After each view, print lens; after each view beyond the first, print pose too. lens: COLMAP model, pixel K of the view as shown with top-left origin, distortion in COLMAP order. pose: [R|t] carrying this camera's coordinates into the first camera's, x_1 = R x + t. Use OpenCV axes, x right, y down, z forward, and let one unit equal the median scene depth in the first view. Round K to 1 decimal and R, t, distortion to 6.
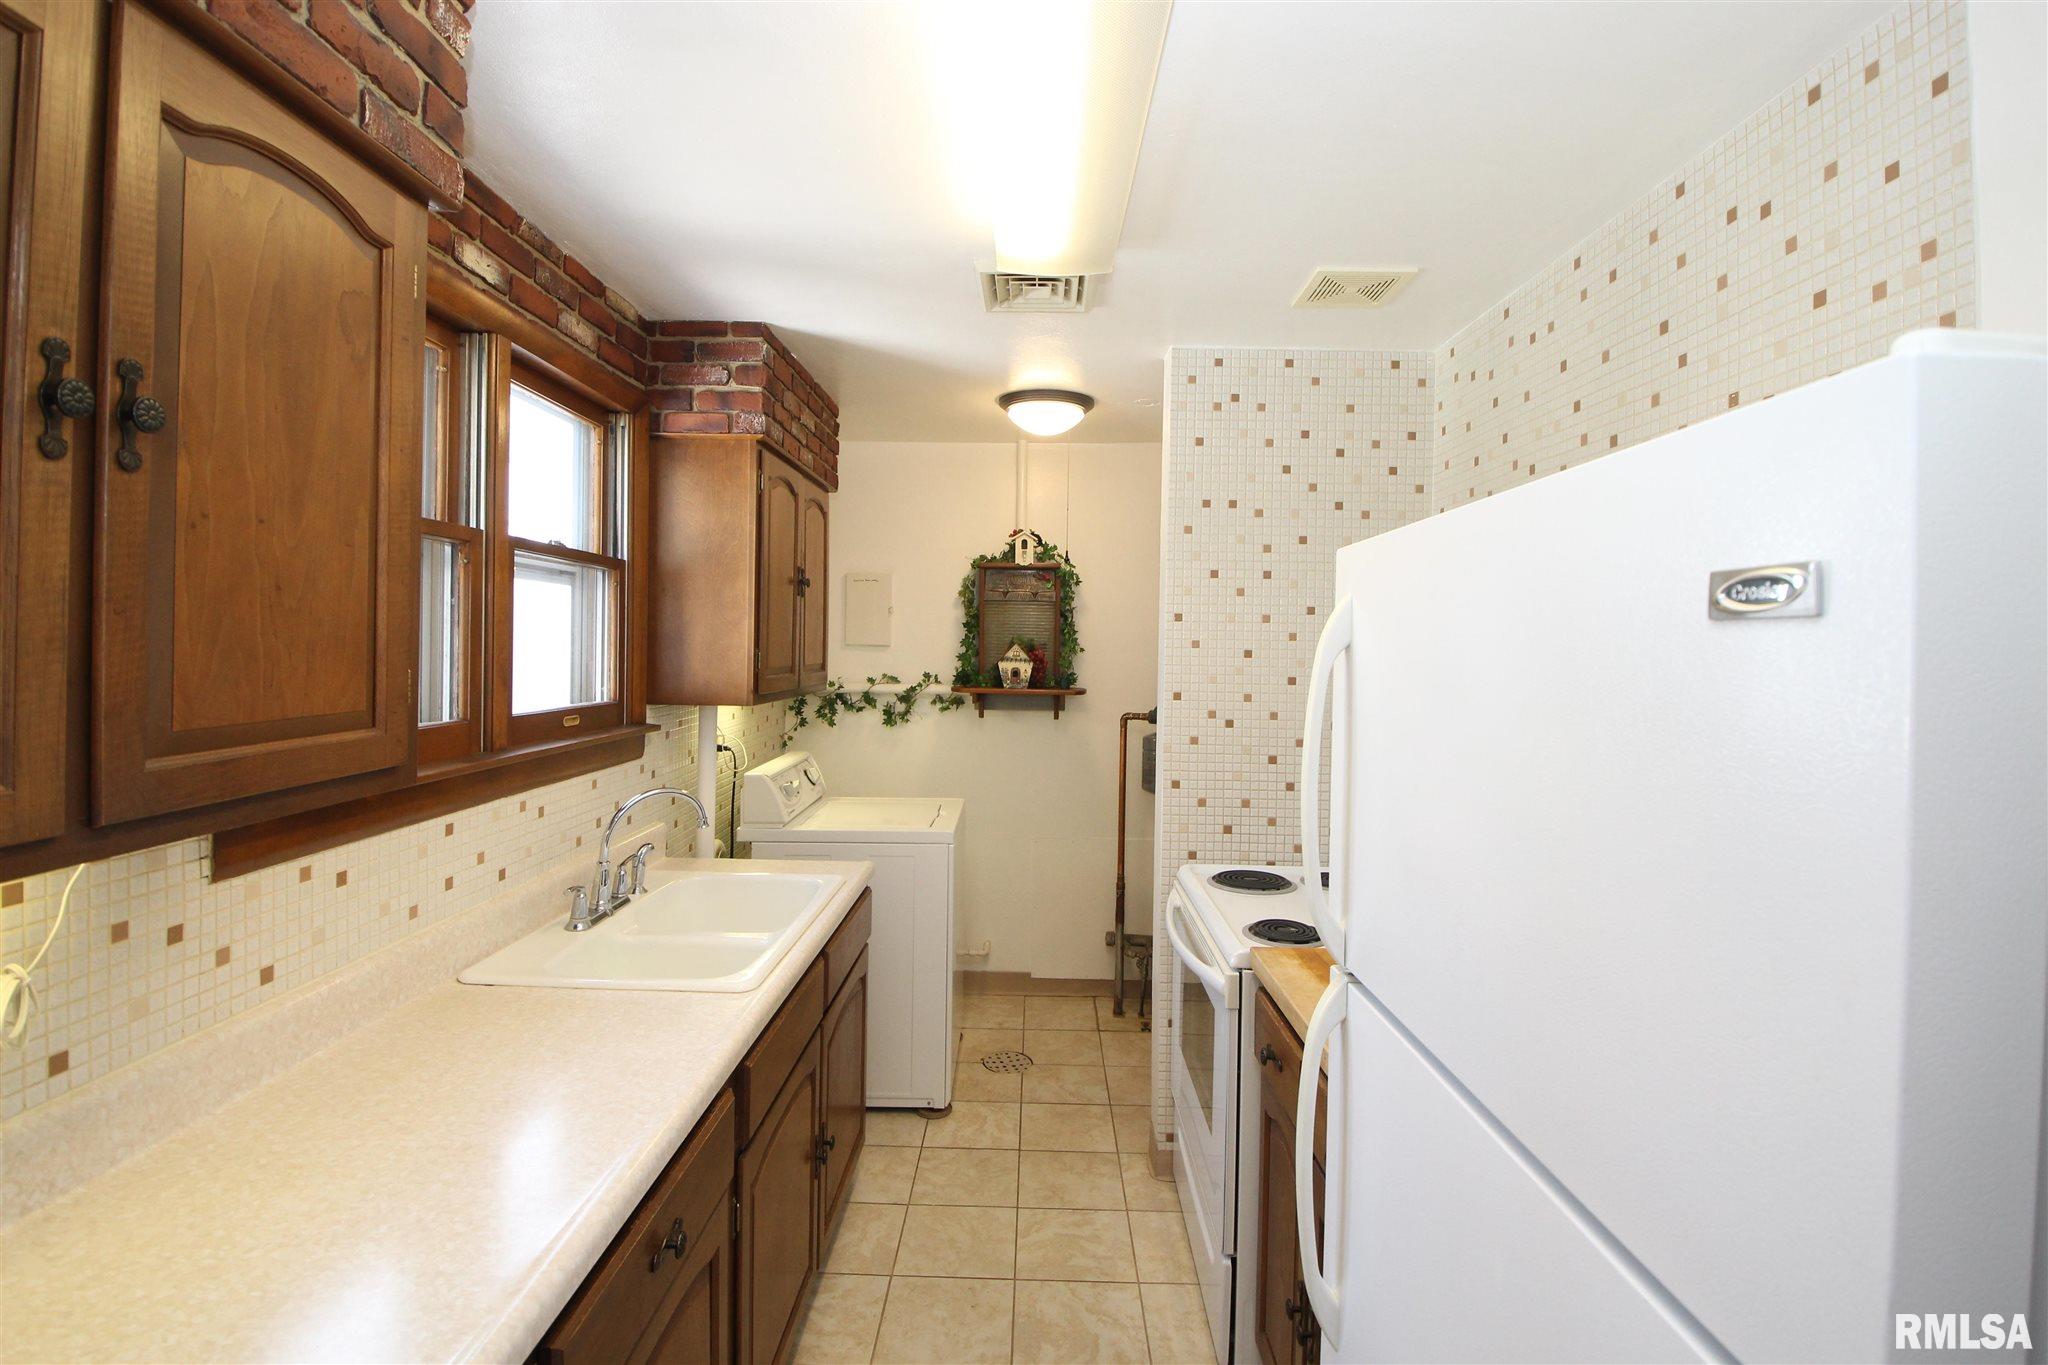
lens RADIAL K [[952.9, 0, 1022.3], [0, 952.9, 654.9], [0, 0, 1]] dist [0.015653, -0.025396]
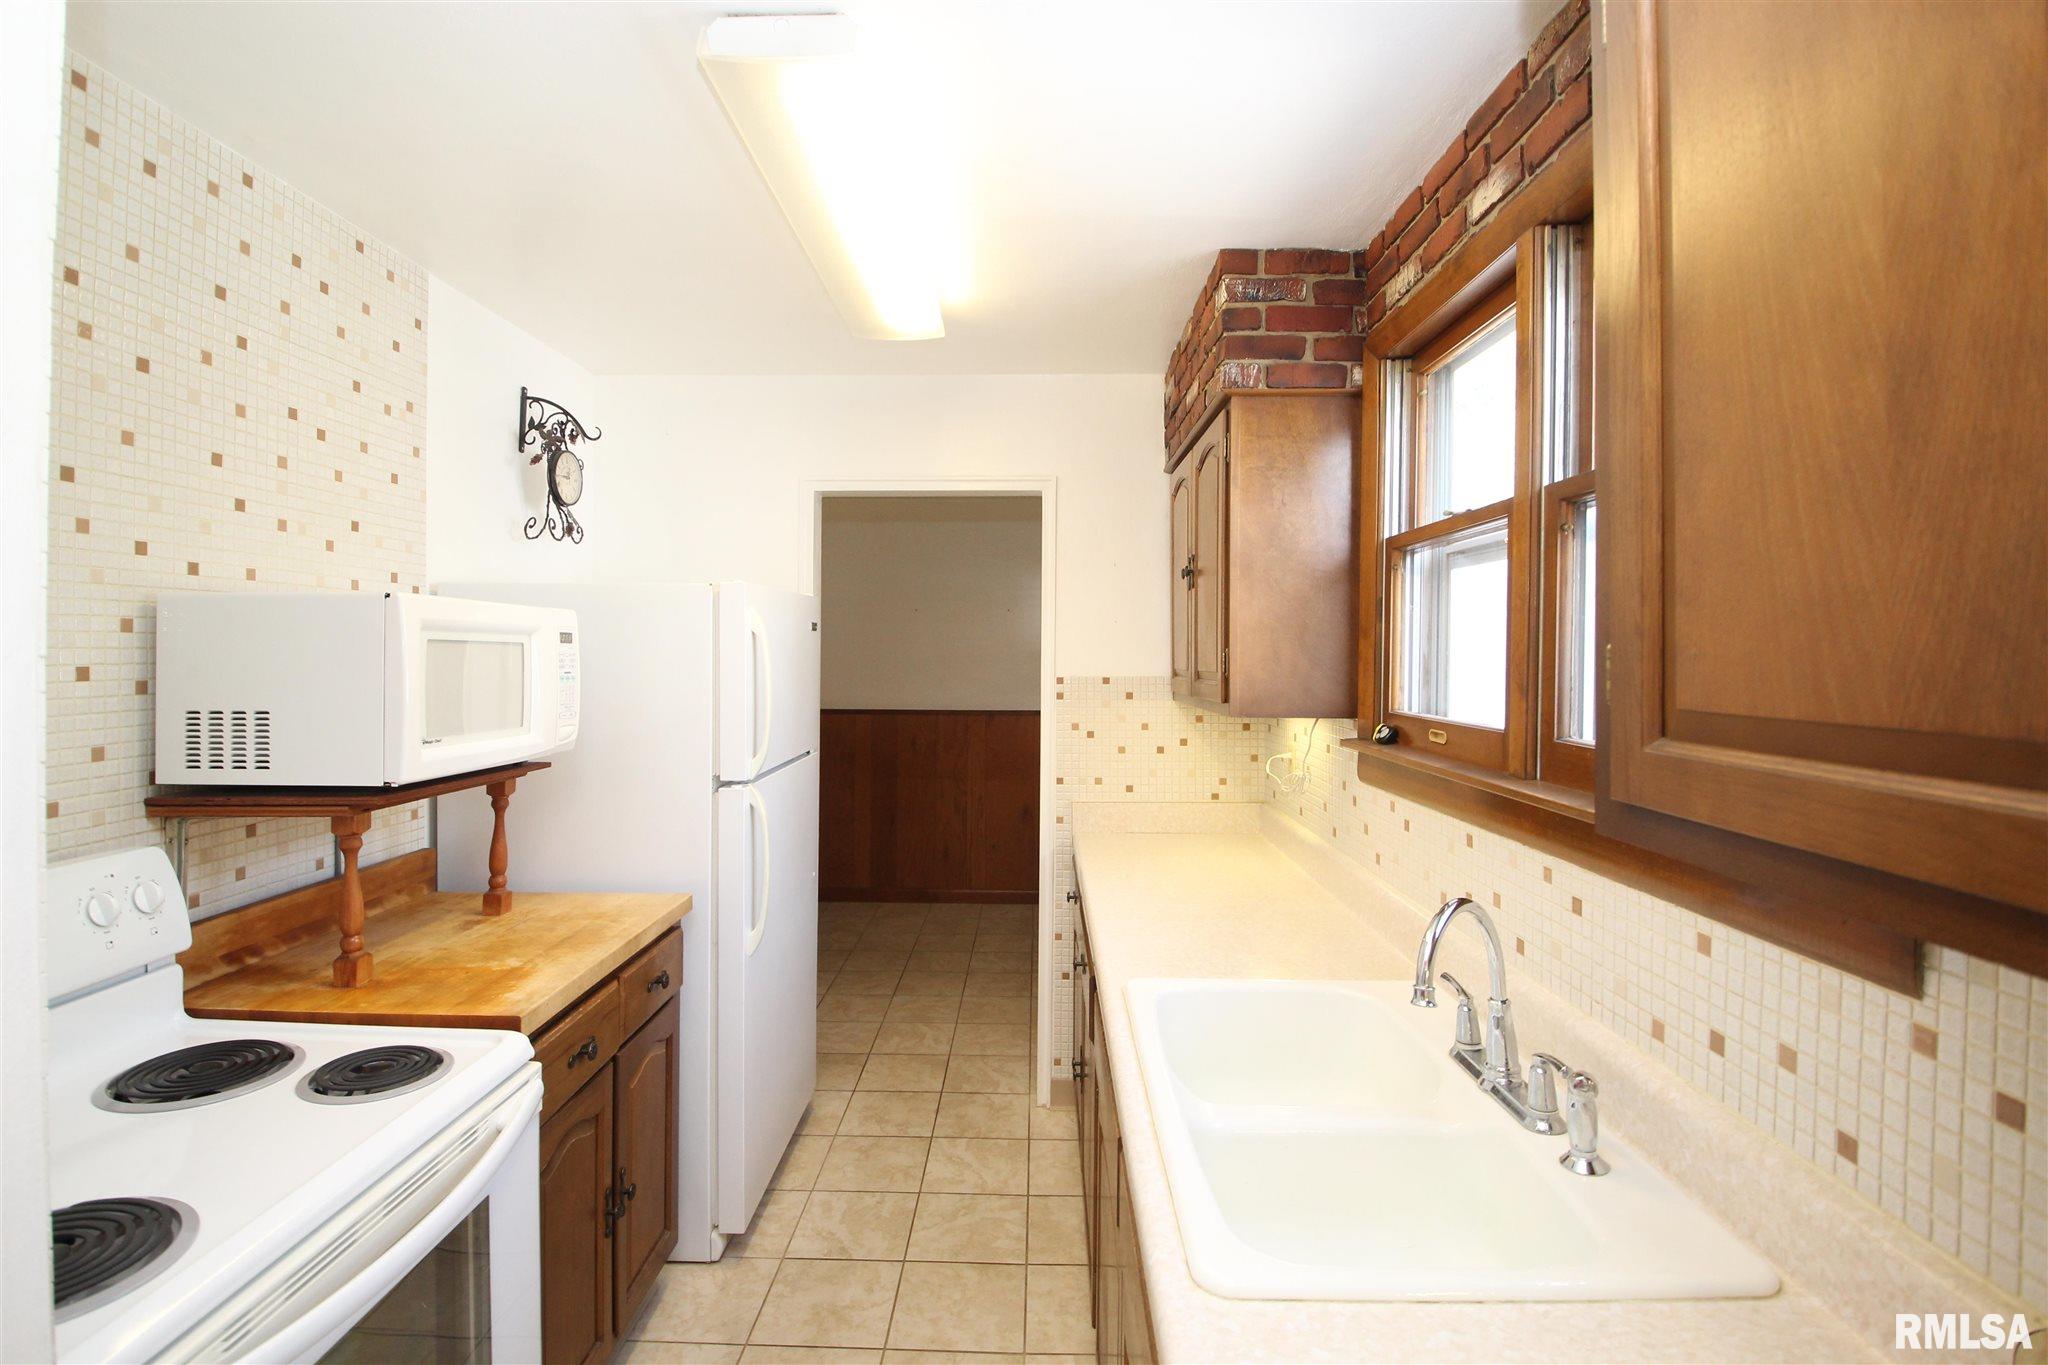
lens RADIAL K [[952.9, 0, 1022.3], [0, 952.9, 654.9], [0, 0, 1]] dist [0.015653, -0.025396]
pose [[-0.999728, -0.023310, 0.001156, -0.074023], [-0.023291, 0.999624, 0.014492, -0.000088], [-0.001493, 0.014461, -0.999894, 0.862070]]
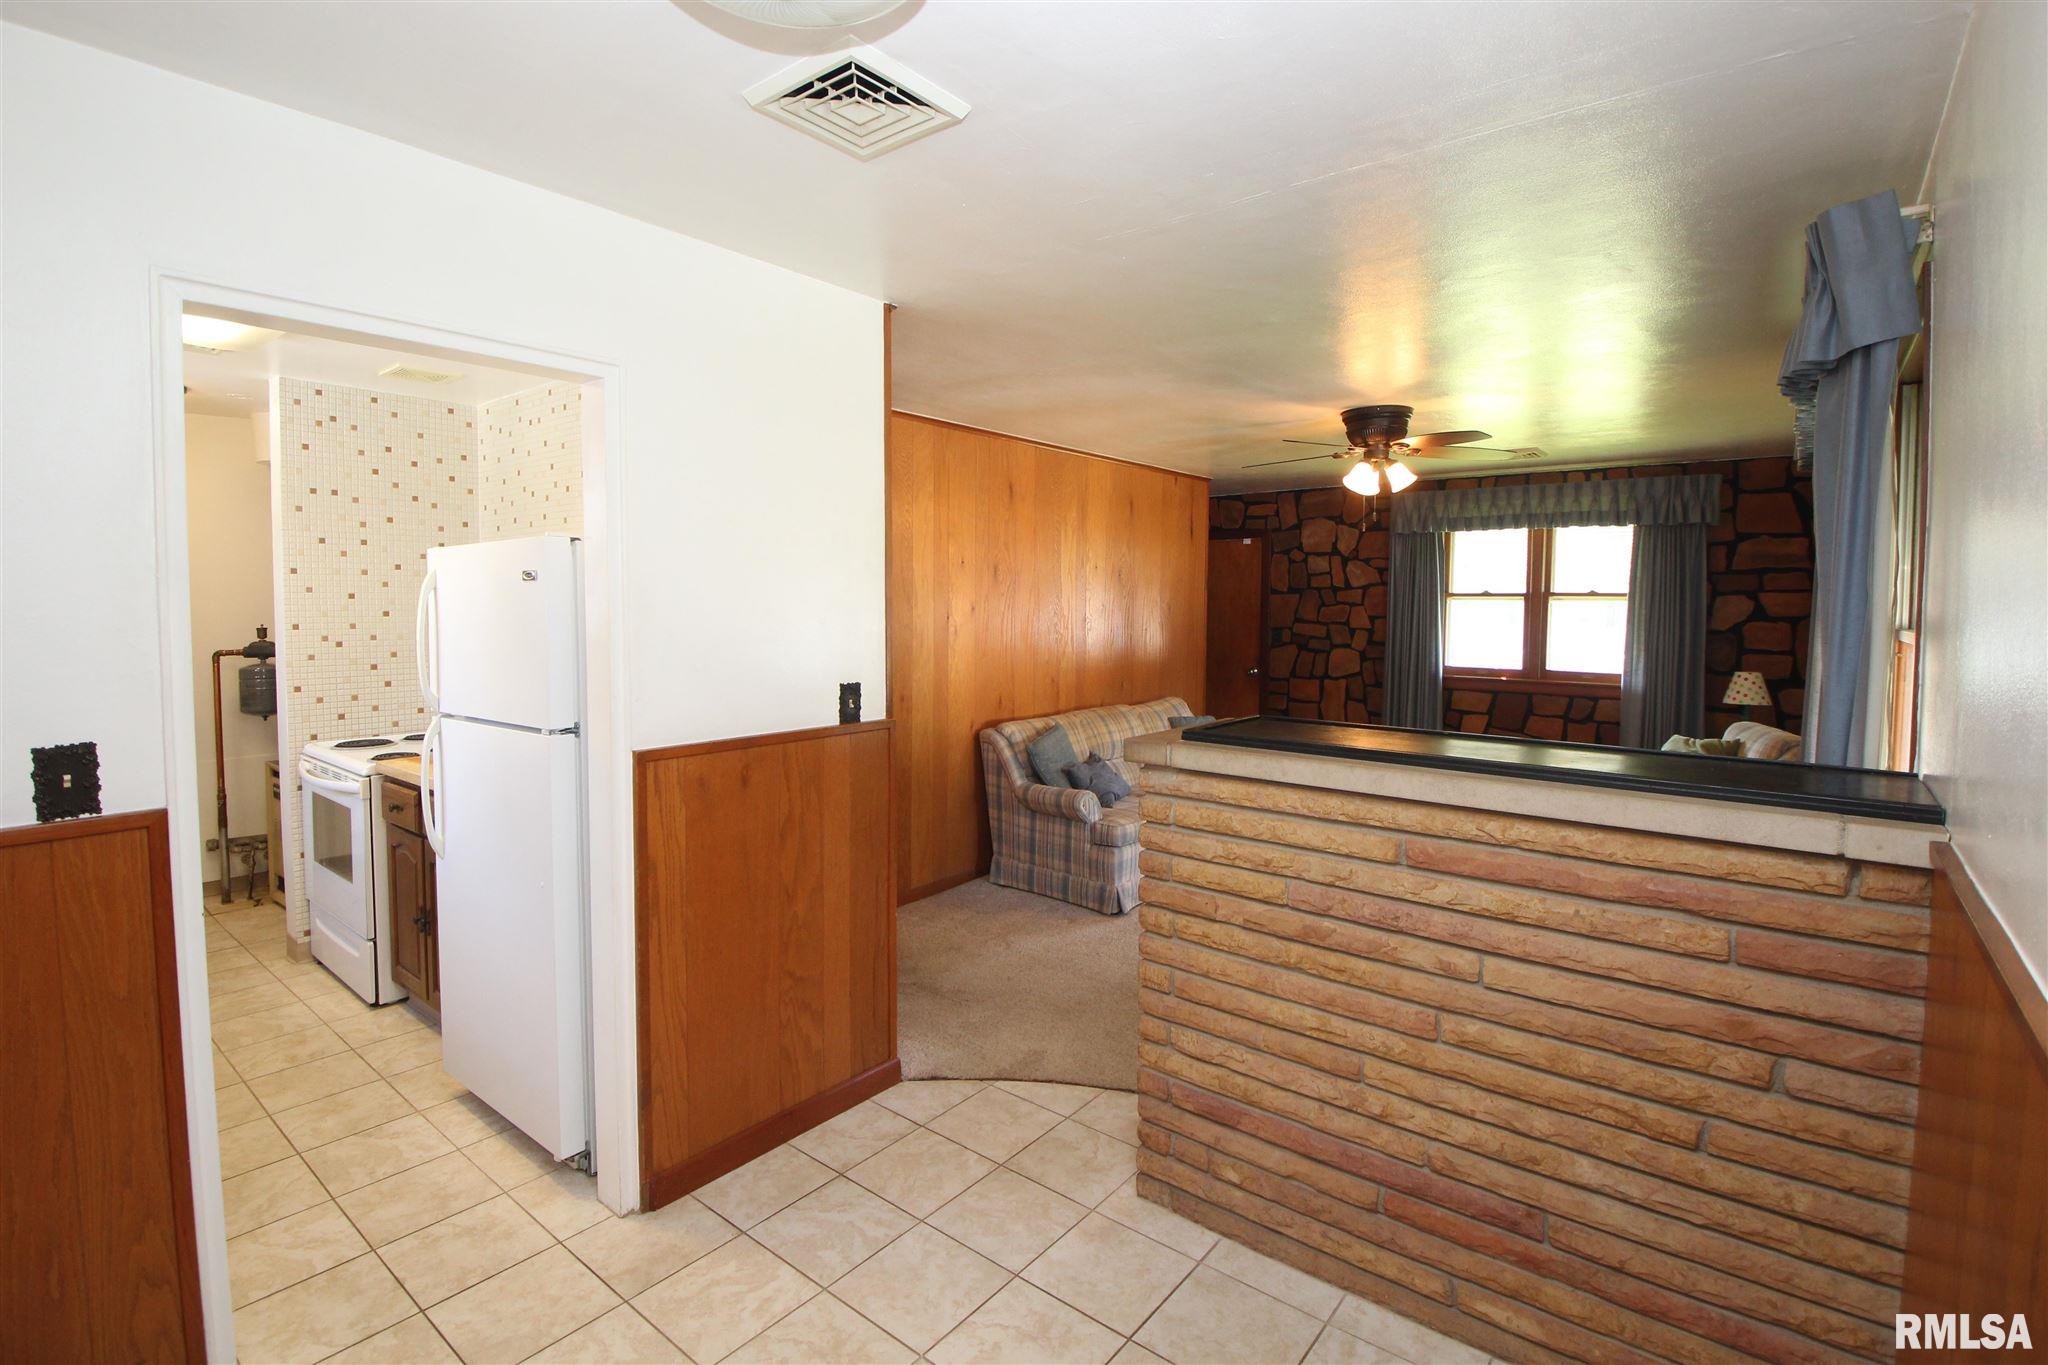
lens RADIAL K [[964.1, 0, 1016.0], [0, 964.1, 641.9], [0, 0, 1]] dist [0.022033, -0.038071]
pose [[0.629071, -0.048479, 0.775834, -0.193060], [0.015115, 0.998628, 0.050145, 0.007101], [-0.777201, -0.019819, 0.628941, -0.509715]]
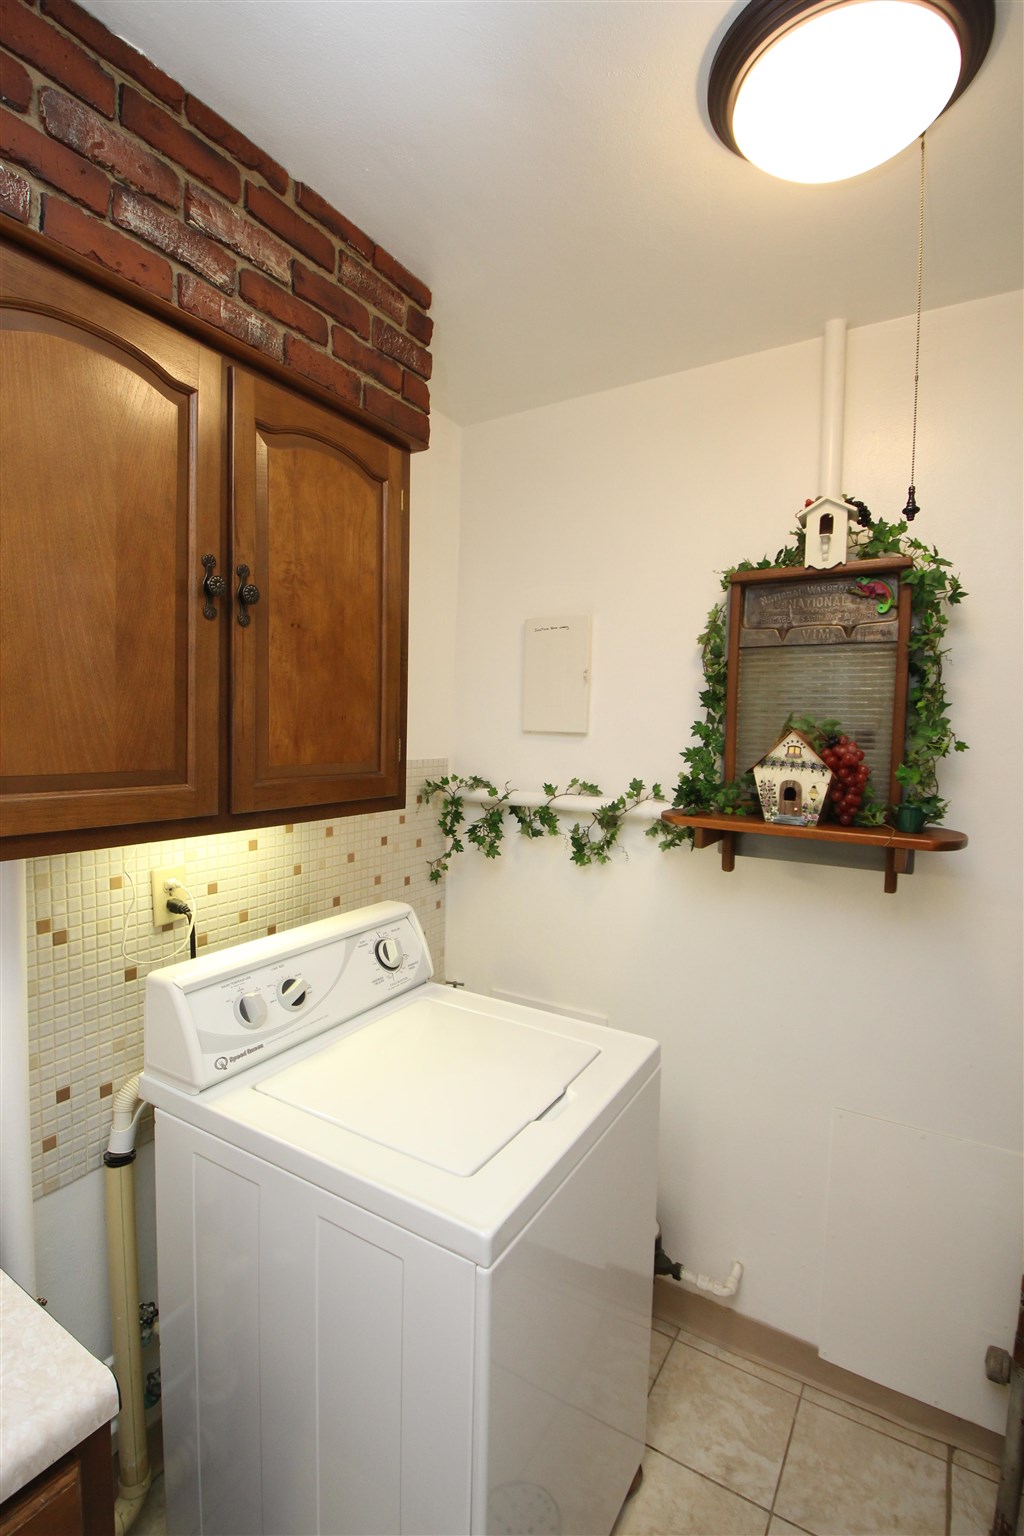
lens RADIAL K [[714.6, 0, 480.8], [0, 714.6, 768.8], [0, 0, 1]] dist [0.015653, -0.025396]
pose [[0.845614, 0.035621, -0.532605, 0.051570], [-0.016114, 0.999020, 0.041231, -0.004861], [0.533551, -0.026283, 0.845359, 0.597851]]
